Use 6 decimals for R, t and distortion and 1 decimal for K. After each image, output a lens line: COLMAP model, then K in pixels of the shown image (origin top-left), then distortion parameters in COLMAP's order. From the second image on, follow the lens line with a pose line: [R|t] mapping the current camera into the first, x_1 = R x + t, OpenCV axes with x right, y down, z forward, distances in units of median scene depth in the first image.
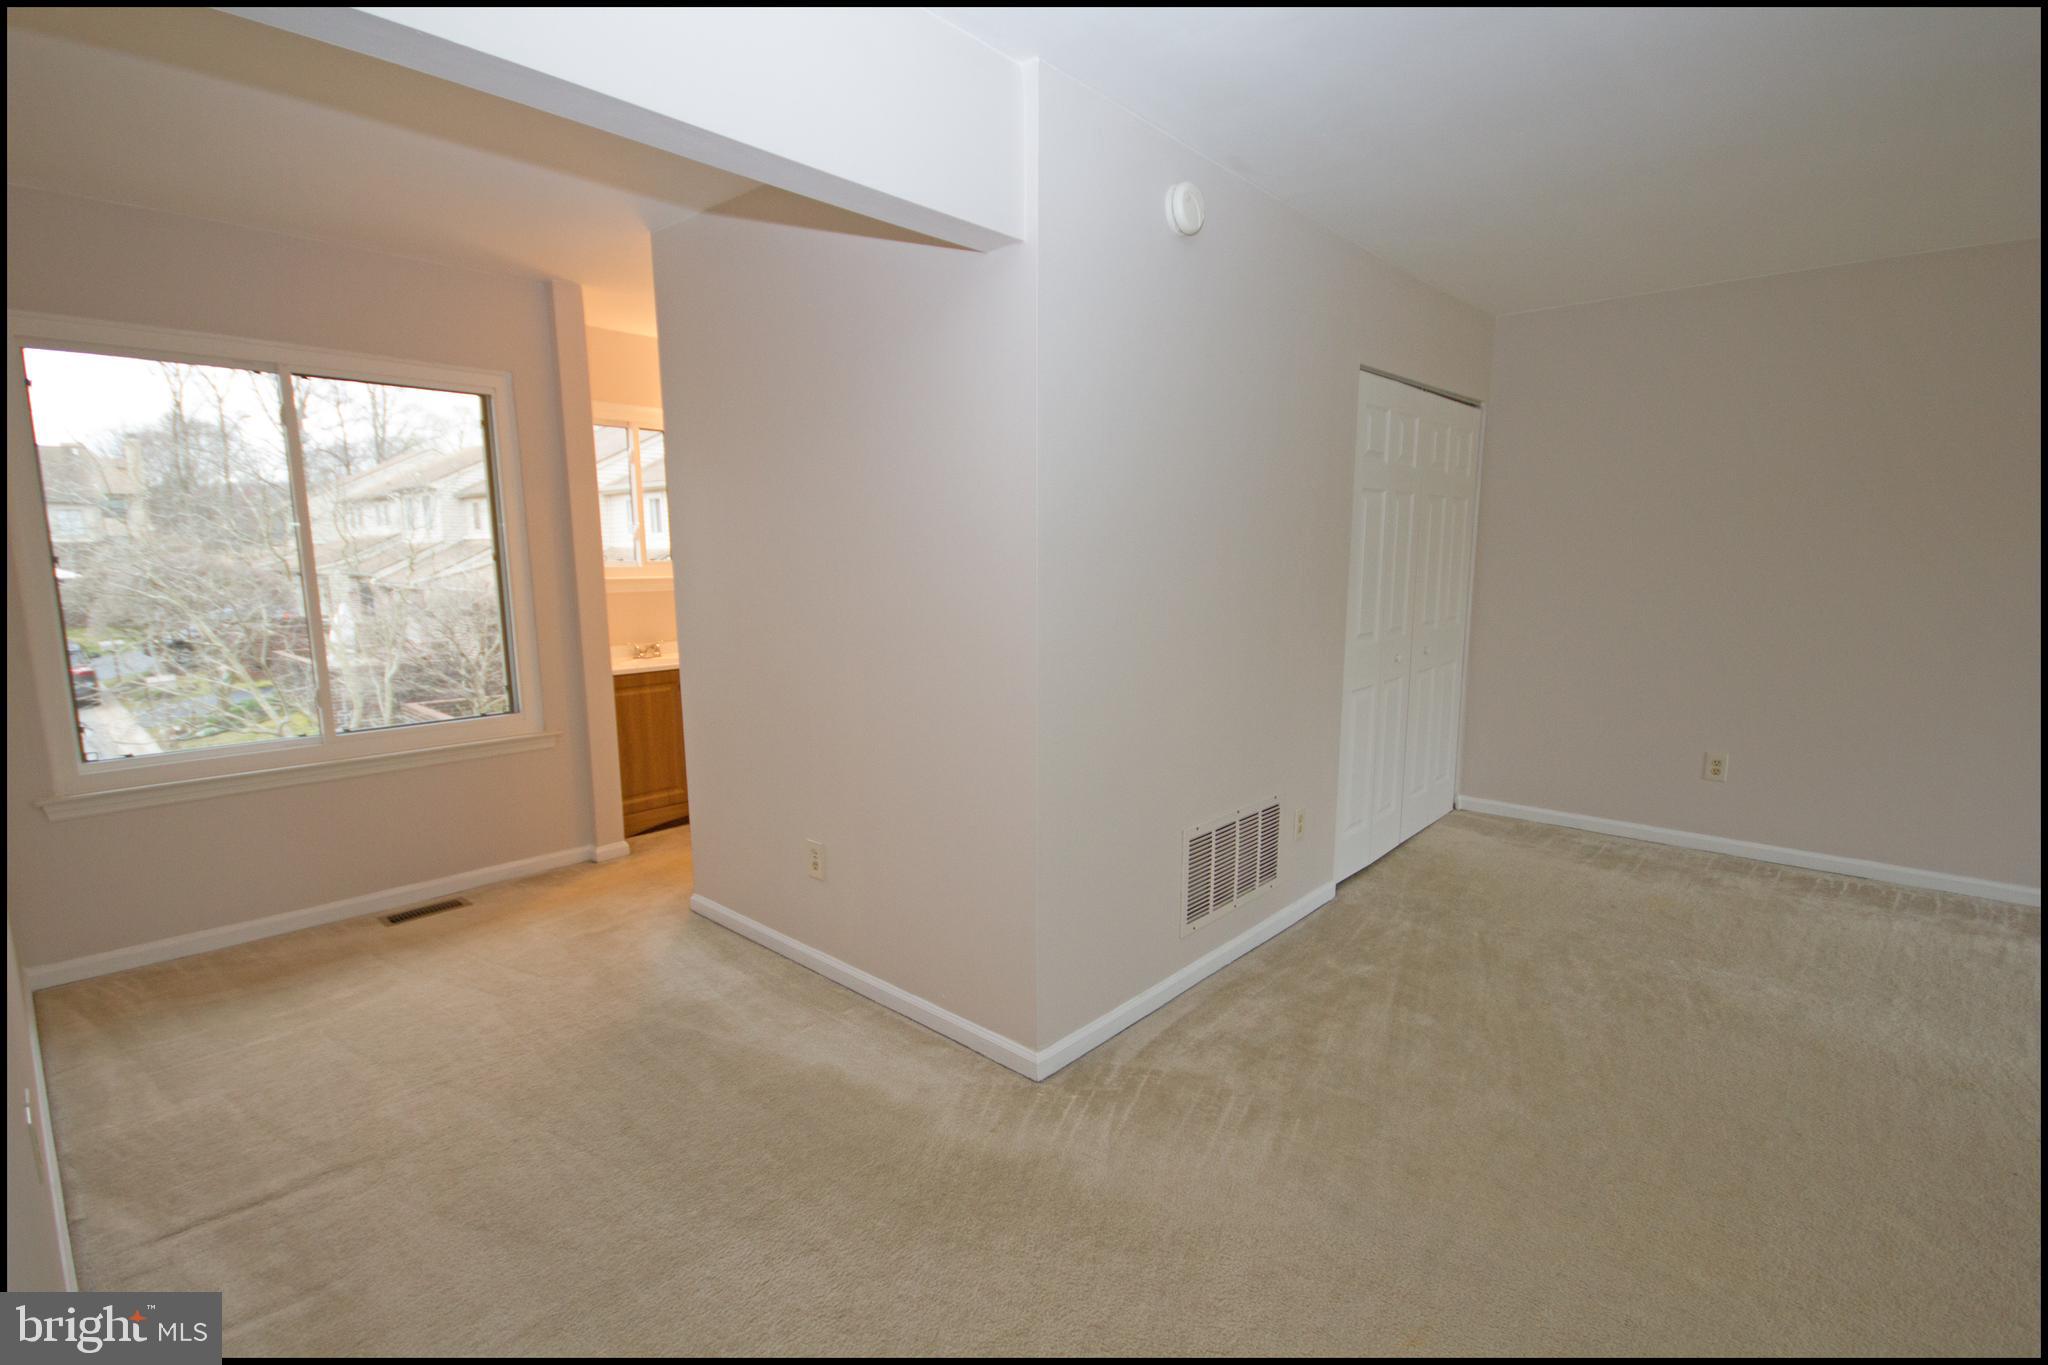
lens RADIAL K [[935.8, 0, 1037.6], [0, 935.8, 706.0], [0, 0, 1]] dist [0.010109, -0.010669]
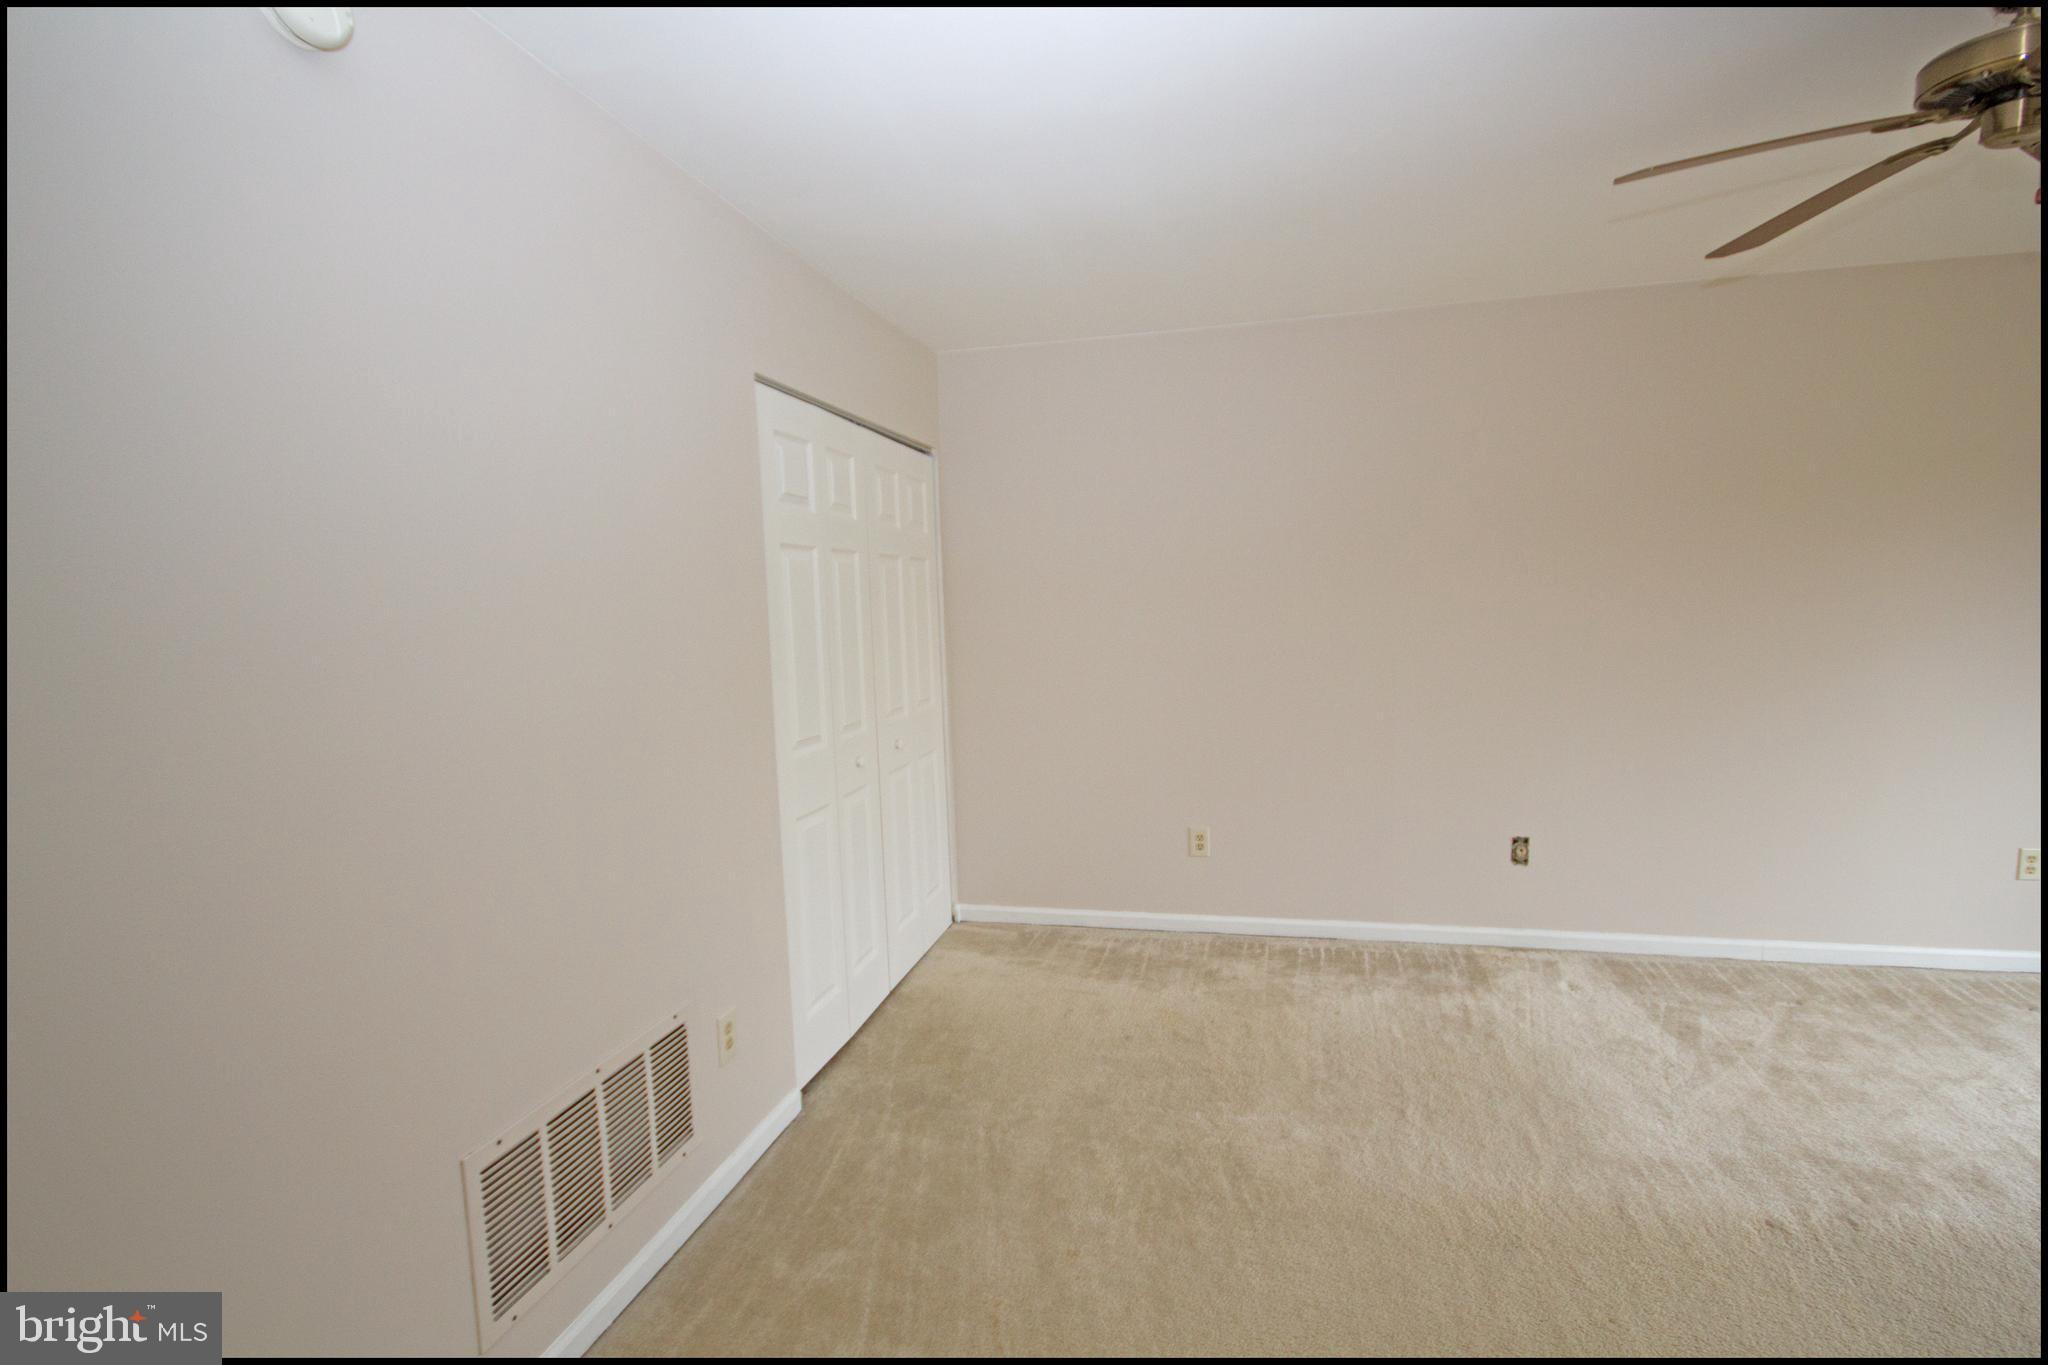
lens RADIAL K [[935.8, 0, 1037.6], [0, 935.8, 706.0], [0, 0, 1]] dist [0.010109, -0.010669]
pose [[0.876450, -0.071500, 0.476155, 0.153139], [0.102926, 0.993876, -0.040212, -0.053467], [-0.470363, 0.084252, 0.878442, 0.256386]]
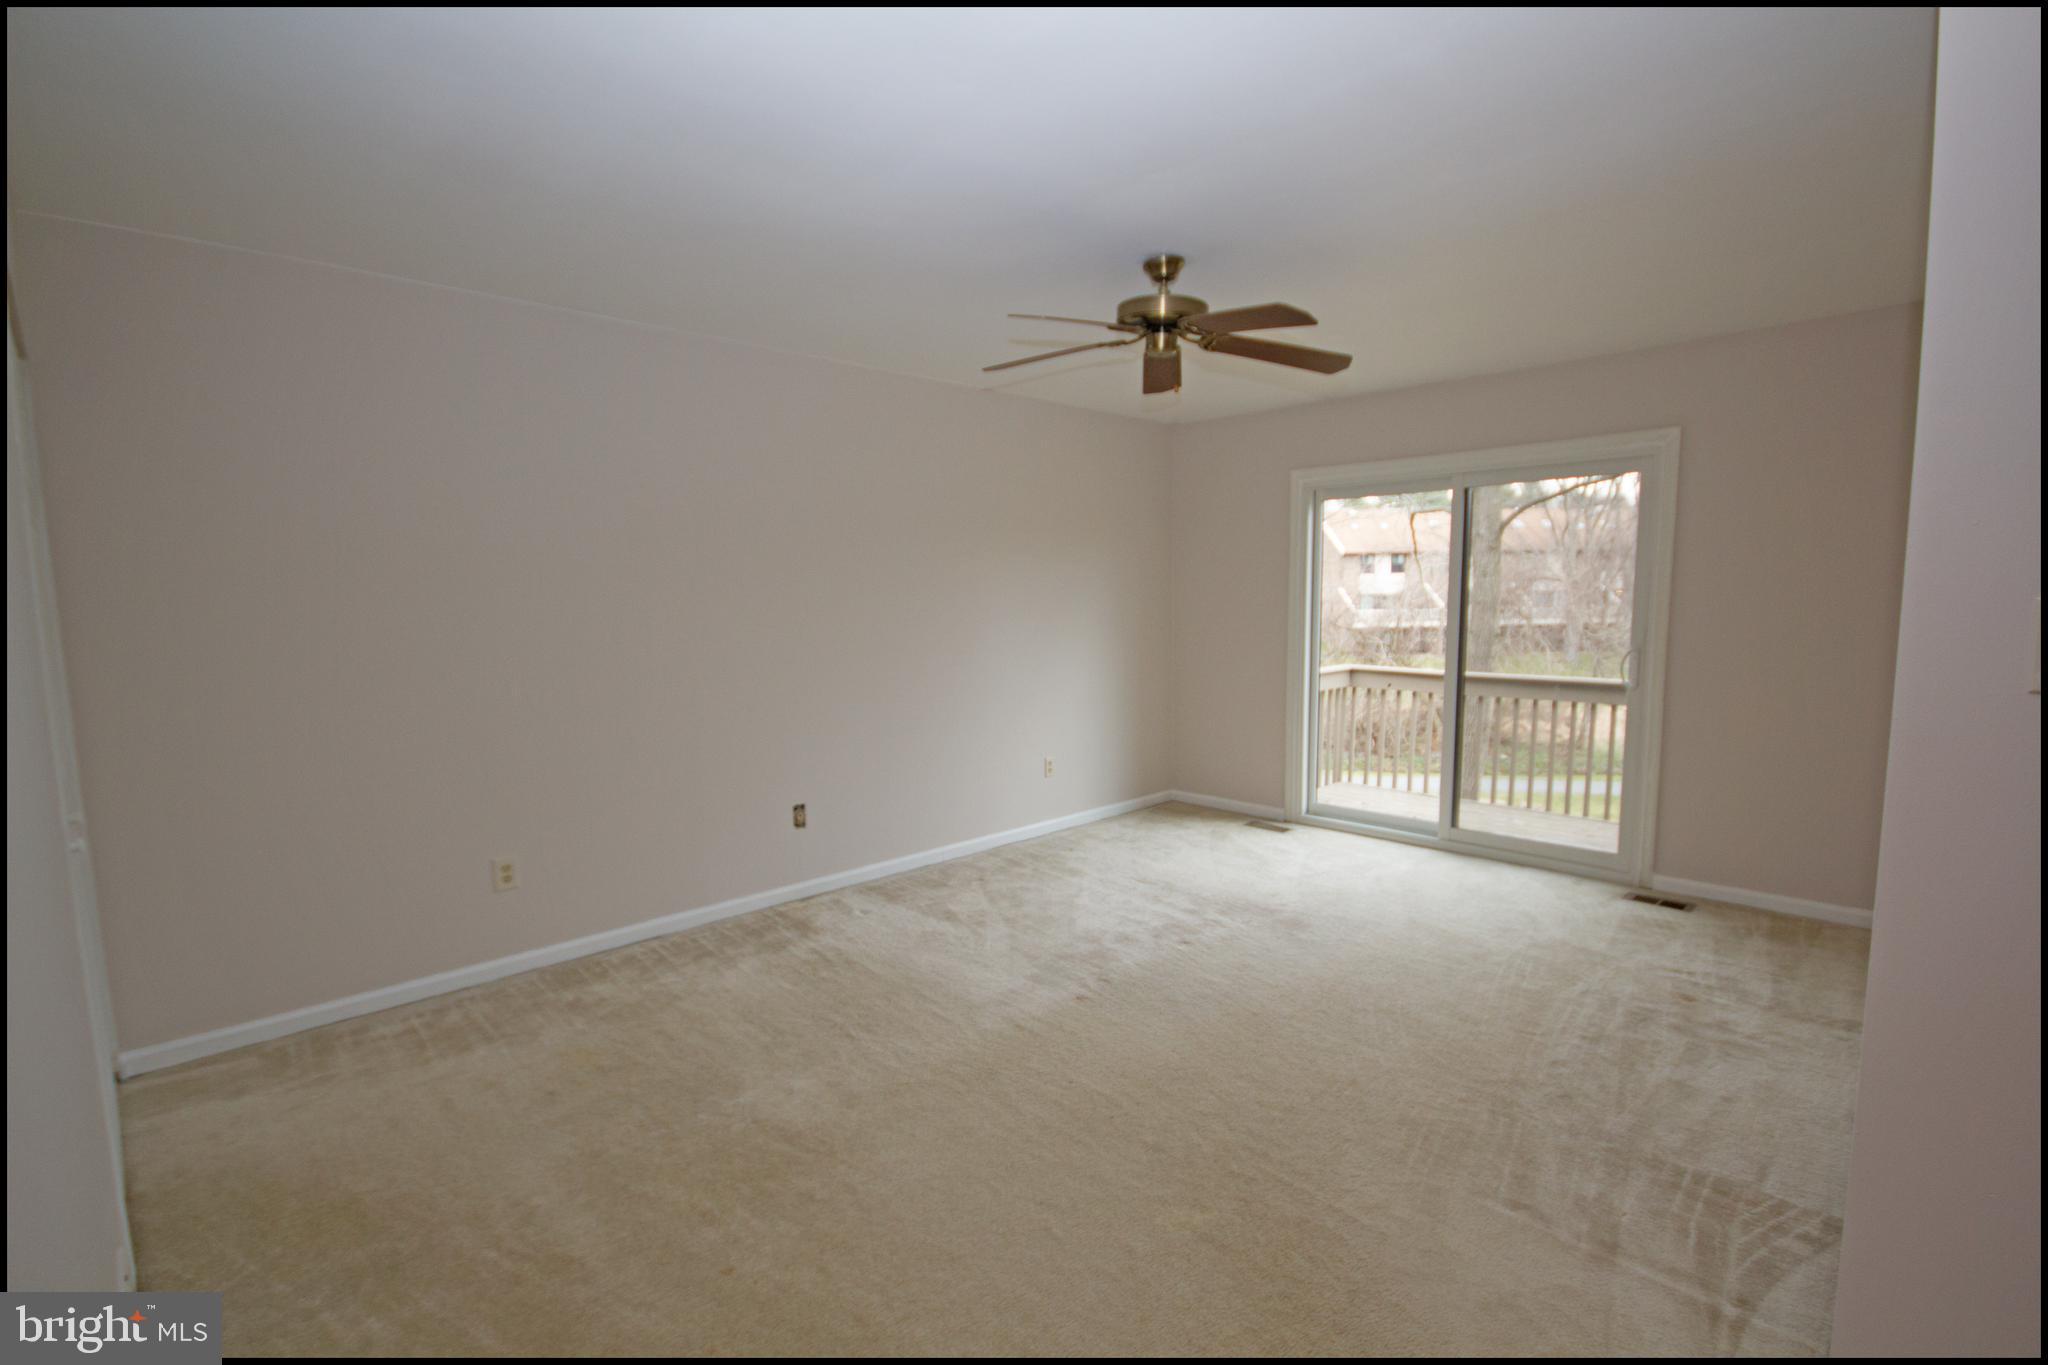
lens RADIAL K [[935.8, 0, 1037.6], [0, 935.8, 706.0], [0, 0, 1]] dist [0.010109, -0.010669]
pose [[0.059124, -0.111720, 0.991979, -0.061438], [0.173699, 0.979710, 0.099985, -0.088032], [-0.983022, 0.166395, 0.077330, 0.483067]]
